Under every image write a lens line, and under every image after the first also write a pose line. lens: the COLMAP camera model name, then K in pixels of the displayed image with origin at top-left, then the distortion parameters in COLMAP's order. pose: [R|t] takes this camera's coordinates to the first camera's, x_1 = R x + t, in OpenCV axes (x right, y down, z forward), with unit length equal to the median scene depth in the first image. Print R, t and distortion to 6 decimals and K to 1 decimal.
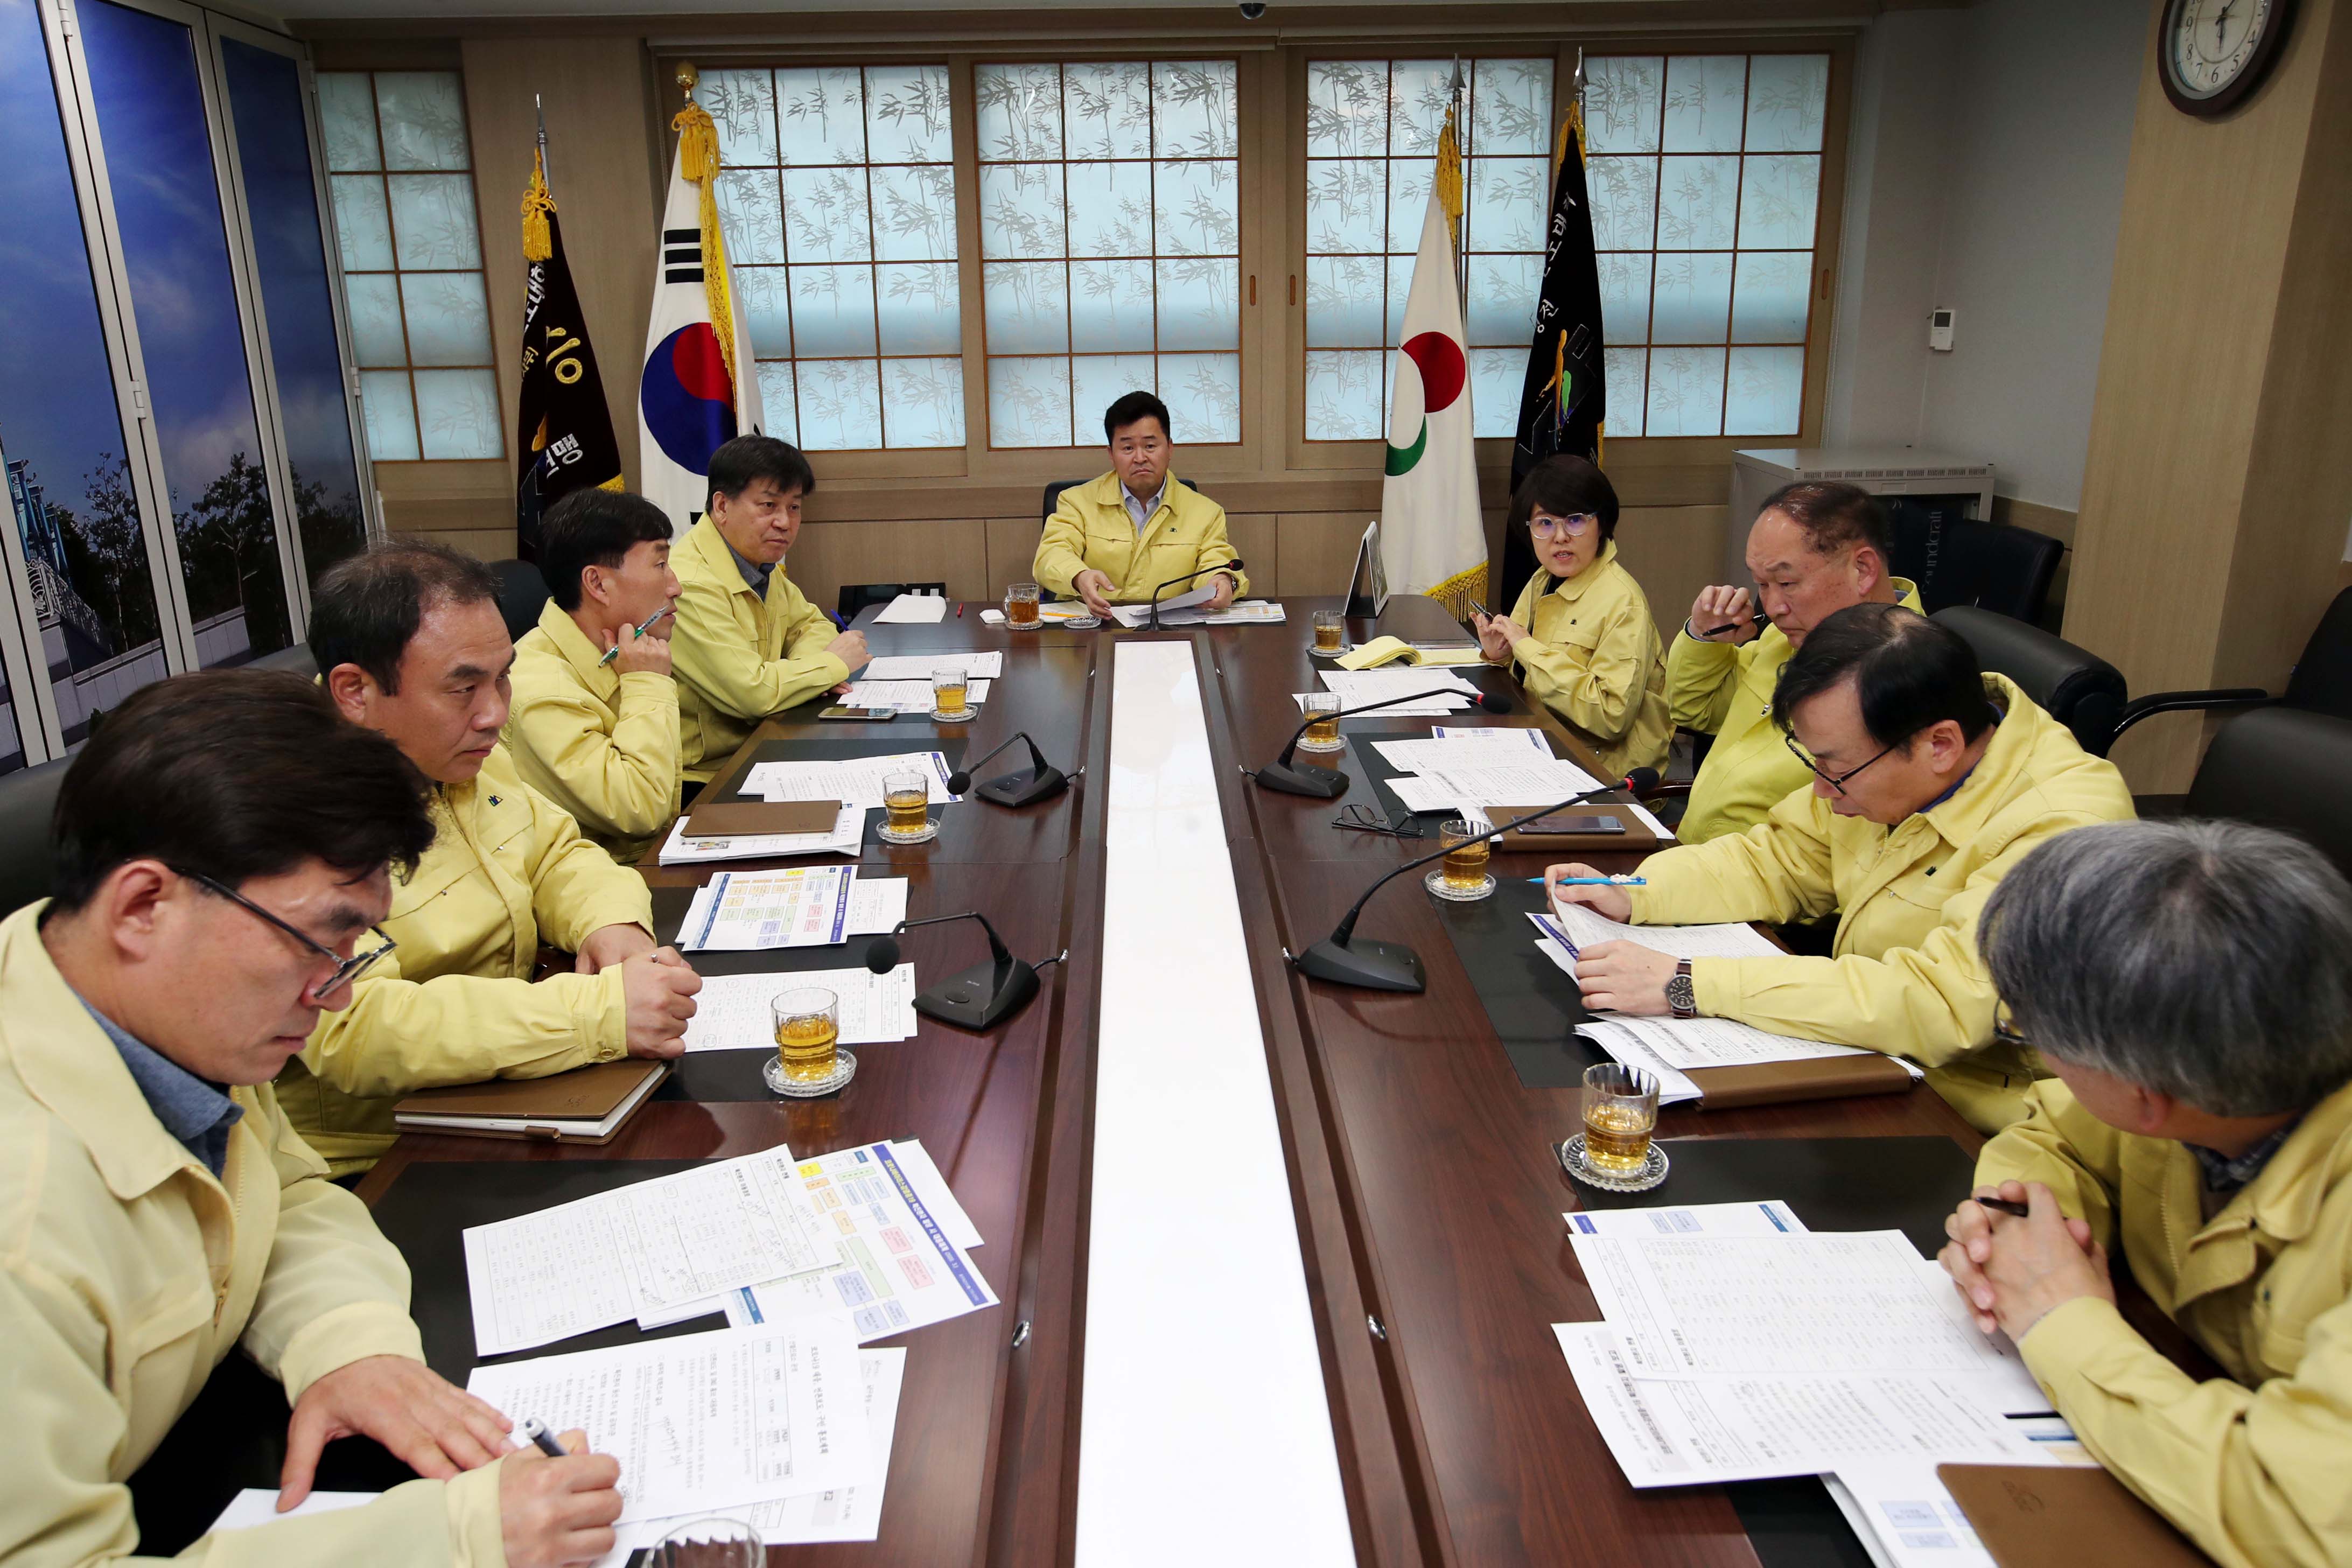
lens RADIAL K [[1588.1, 0, 1159.2], [0, 1588.1, 770.7], [0, 0, 1]] dist [-0.068425, 0.090395]
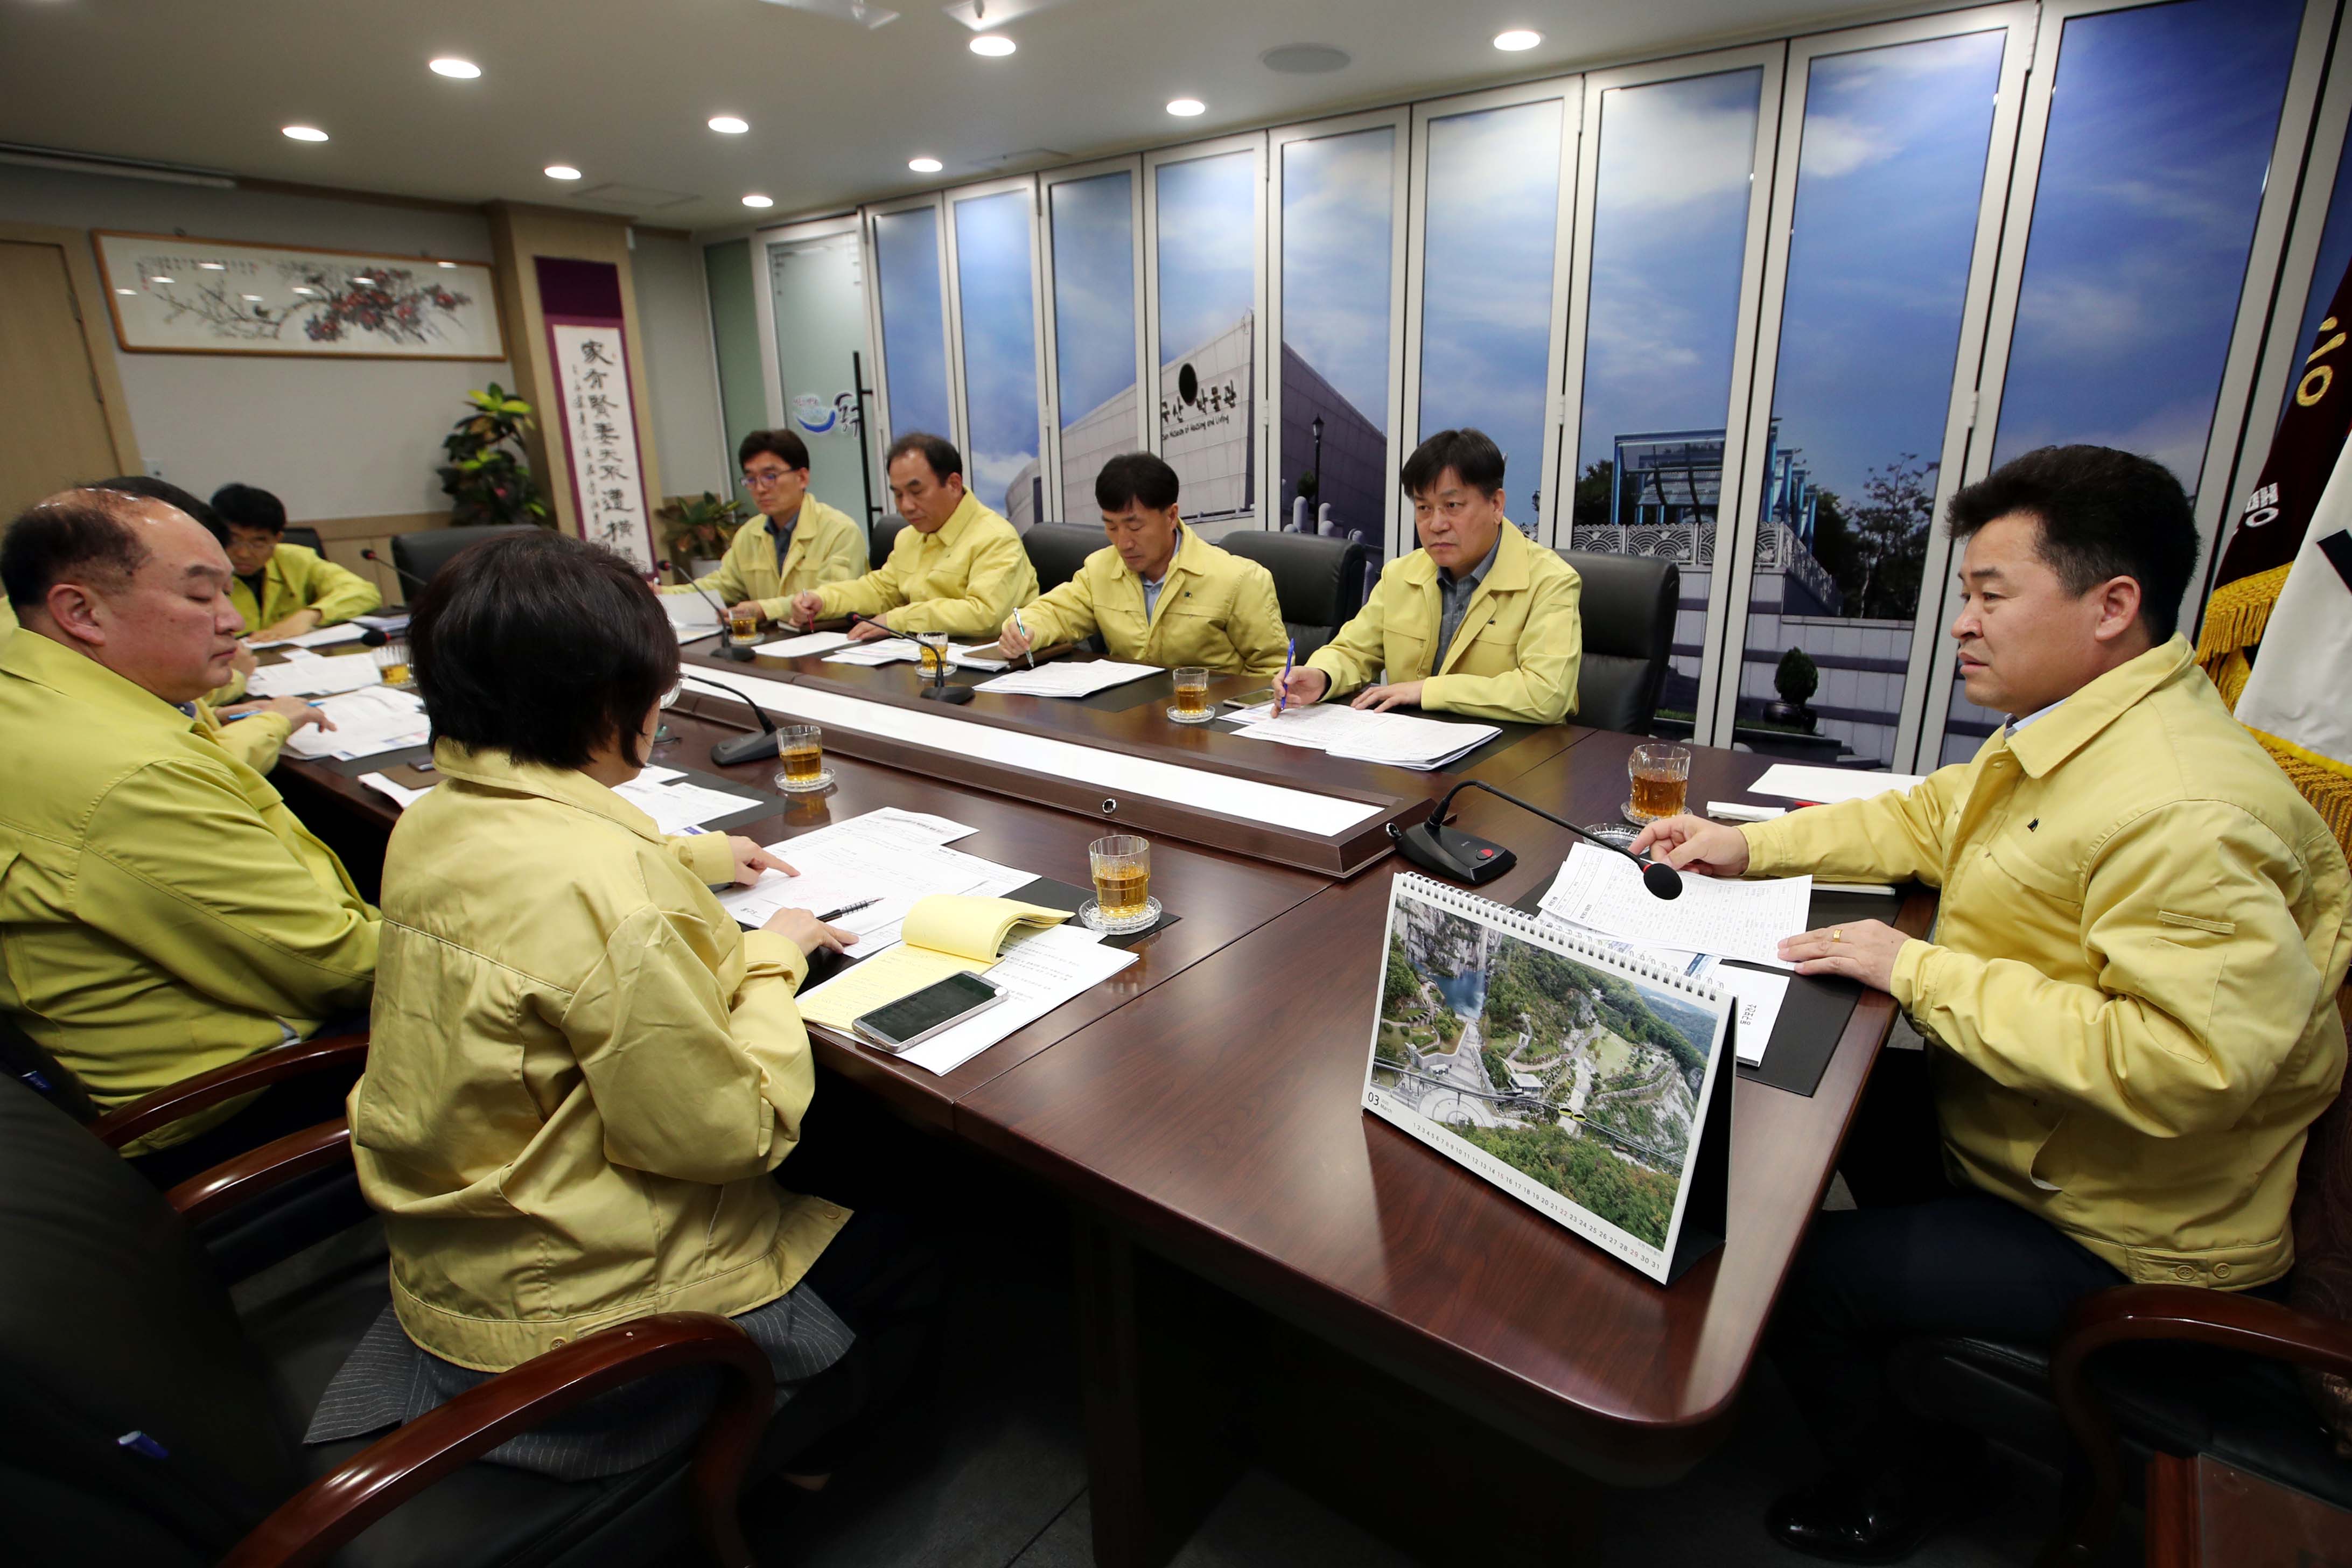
lens RADIAL K [[1203.1, 0, 1209.8], [0, 1203.1, 792.2], [0, 0, 1]] dist [-0.061624, 0.031077]
pose [[-0.616323, 0.248139, -0.747377, 0.282039], [-0.209706, 0.863074, 0.459485, -0.214431], [0.759058, 0.439920, -0.479896, 0.874211]]
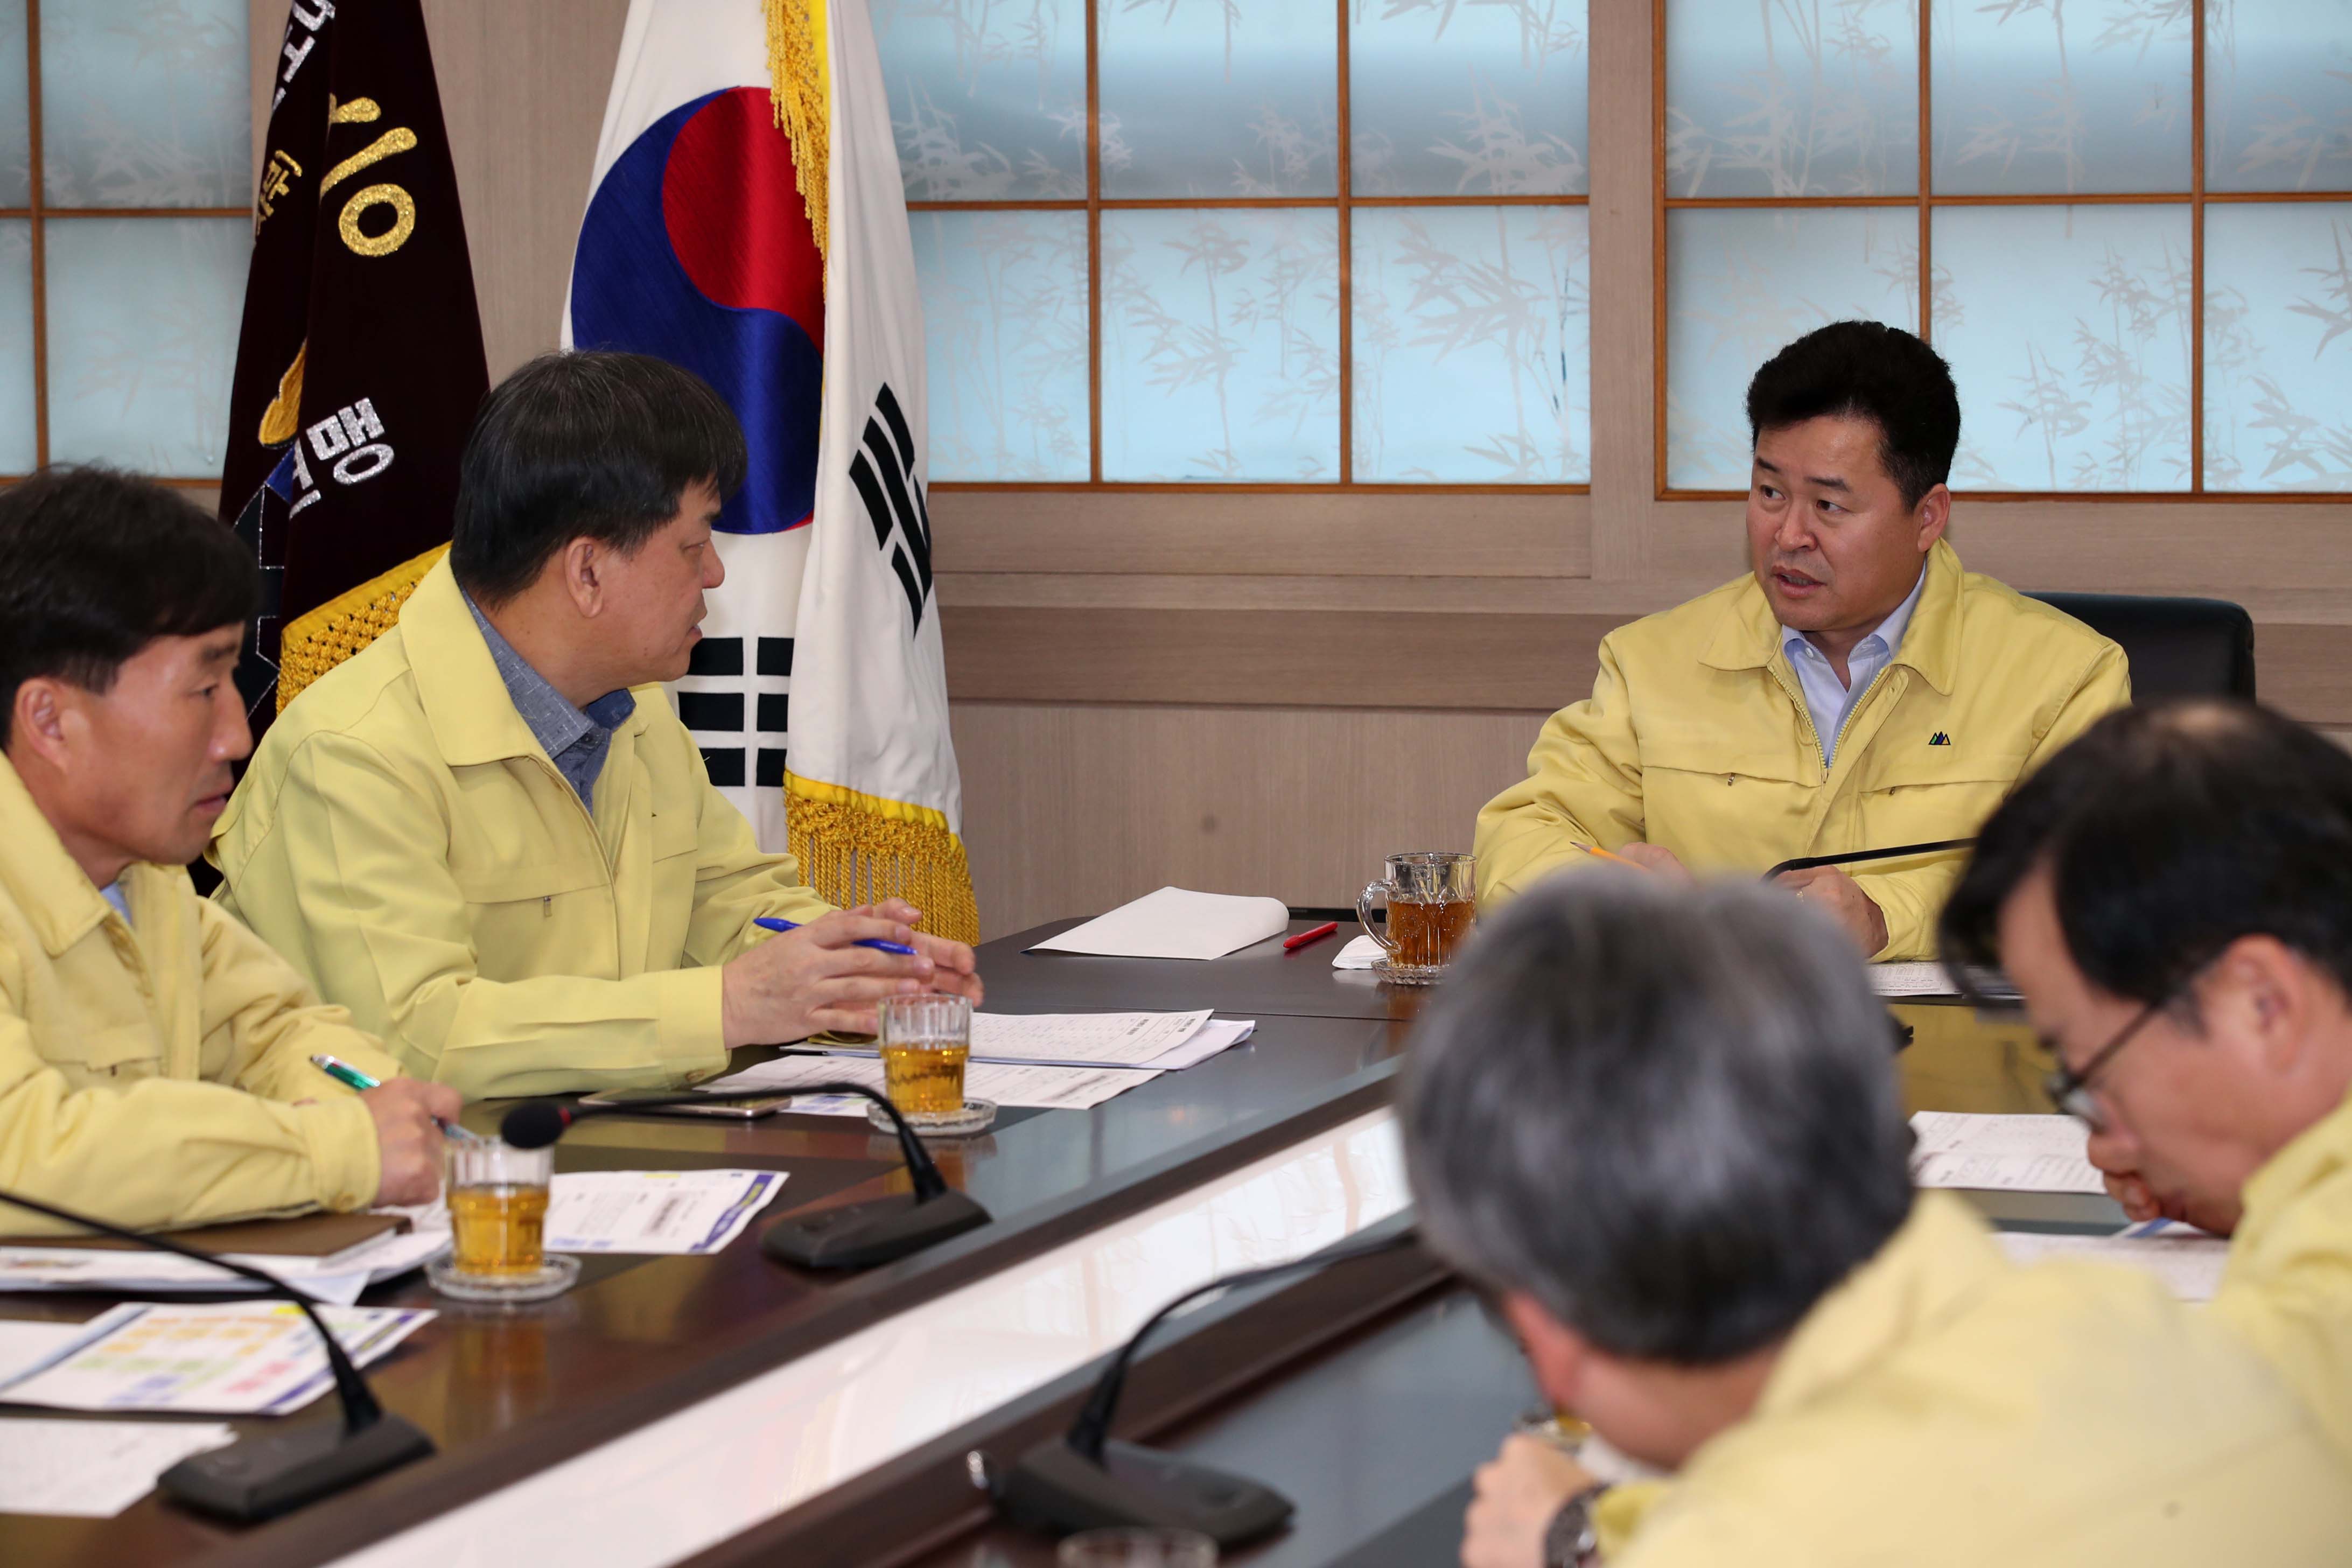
lens RADIAL K [[7019.0, 0, 1176.0], [0, 7019.0, 784.0], [0, 0, 1]] dist [-0.080031, 1.434689]
pose [[0.934238, 0.038483, -0.354567, 0.311229], [-0.102139, 0.981390, -0.162606, 0.091933], [0.341711, 0.188128, 0.920783, -0.308925]]
